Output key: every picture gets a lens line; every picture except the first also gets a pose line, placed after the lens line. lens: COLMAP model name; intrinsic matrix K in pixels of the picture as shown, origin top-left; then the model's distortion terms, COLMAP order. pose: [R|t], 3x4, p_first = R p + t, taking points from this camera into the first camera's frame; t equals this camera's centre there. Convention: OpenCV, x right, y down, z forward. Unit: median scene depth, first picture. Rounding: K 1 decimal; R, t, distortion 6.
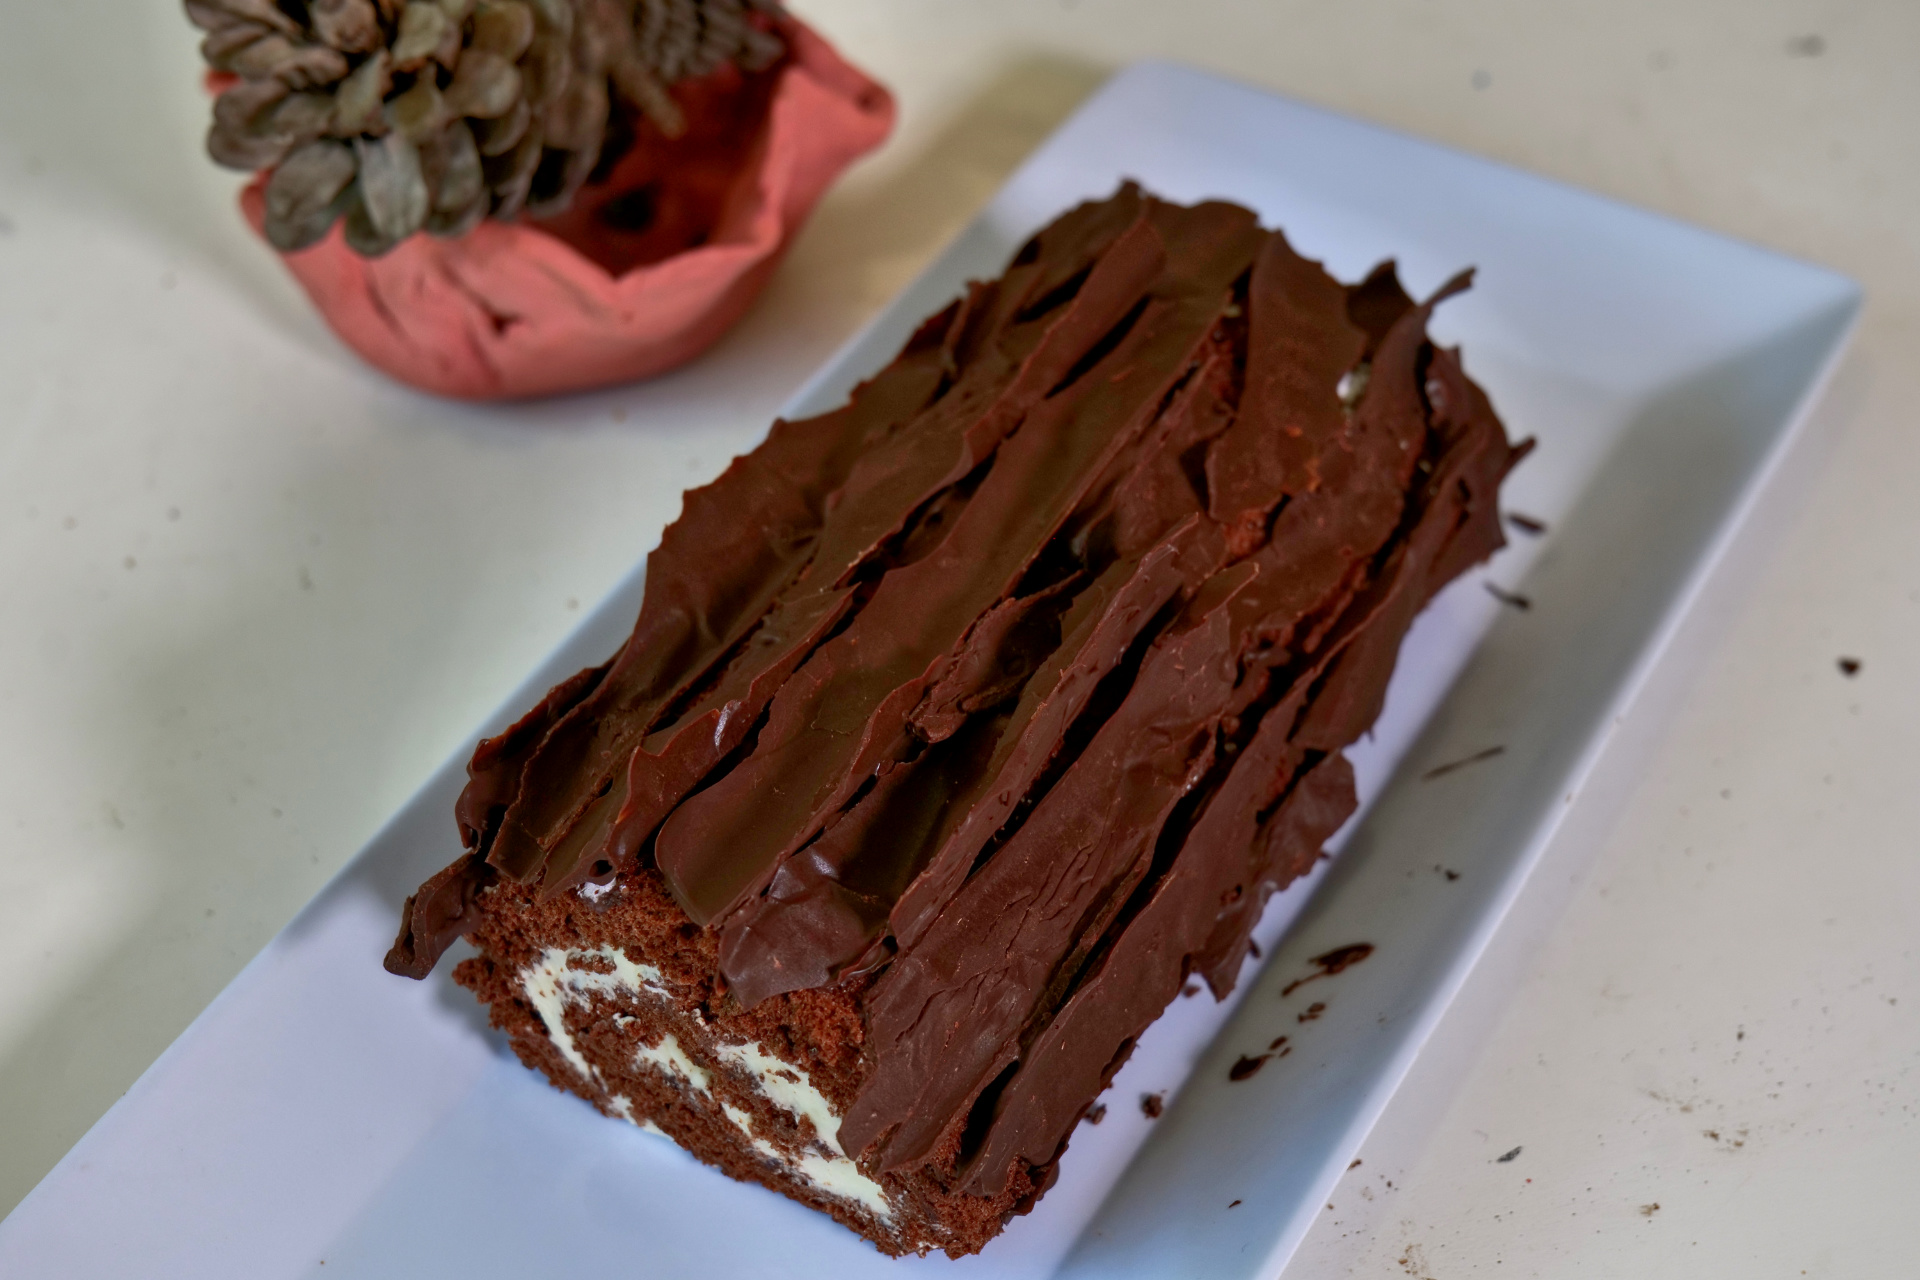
lens RADIAL K [[3211.0, 0, 960.0], [0, 3211.0, 640.0], [0, 0, 1]] dist [0.154037, -1.512611]
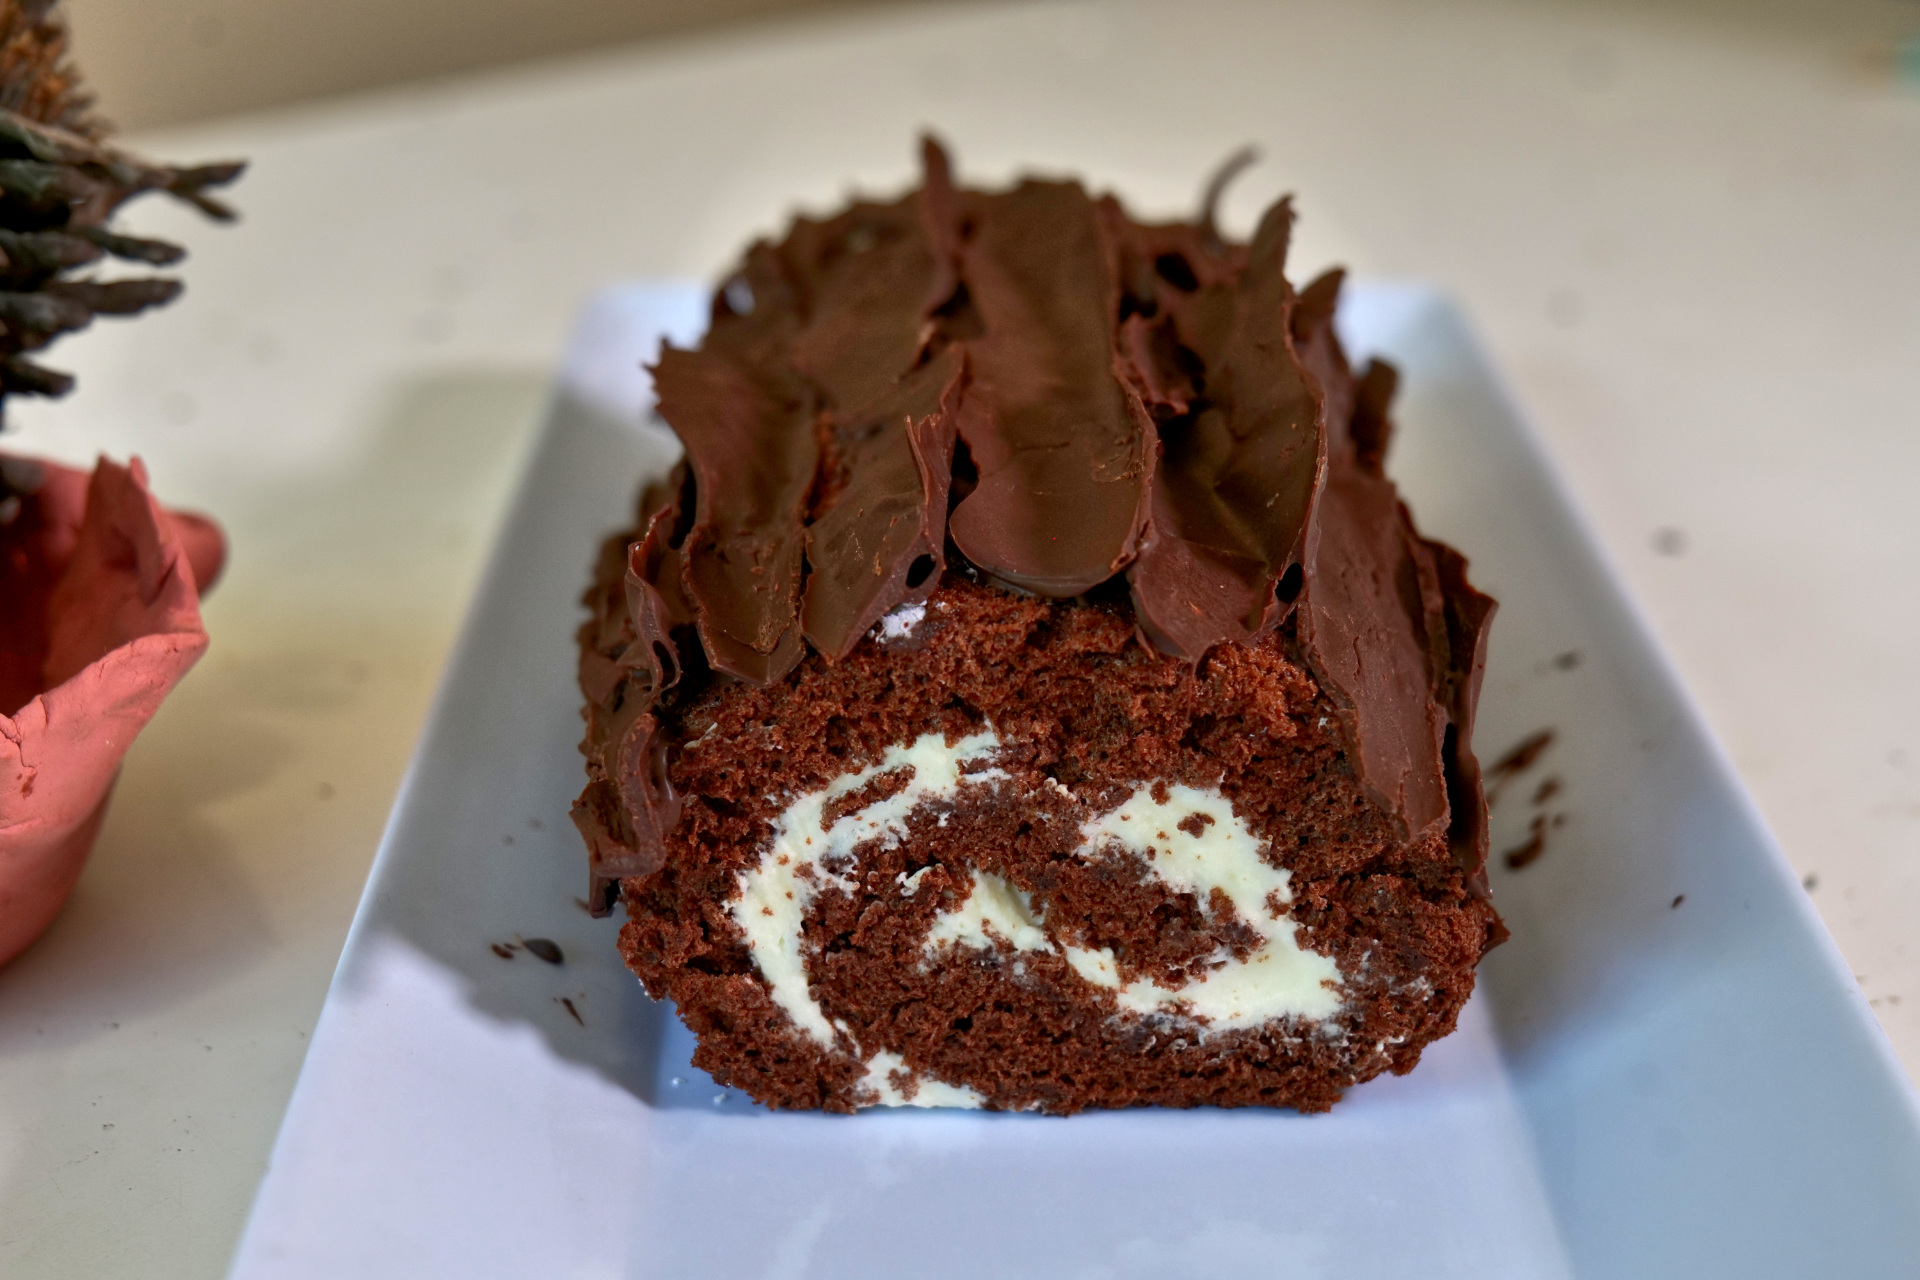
lens RADIAL K [[3211.0, 0, 960.0], [0, 3211.0, 640.0], [0, 0, 1]] dist [0.154037, -1.512611]
pose [[0.861492, -0.187229, 0.471992, -0.425510], [0.349877, 0.892532, -0.284556, 0.278934], [-0.367991, 0.410282, 0.834417, 0.372868]]
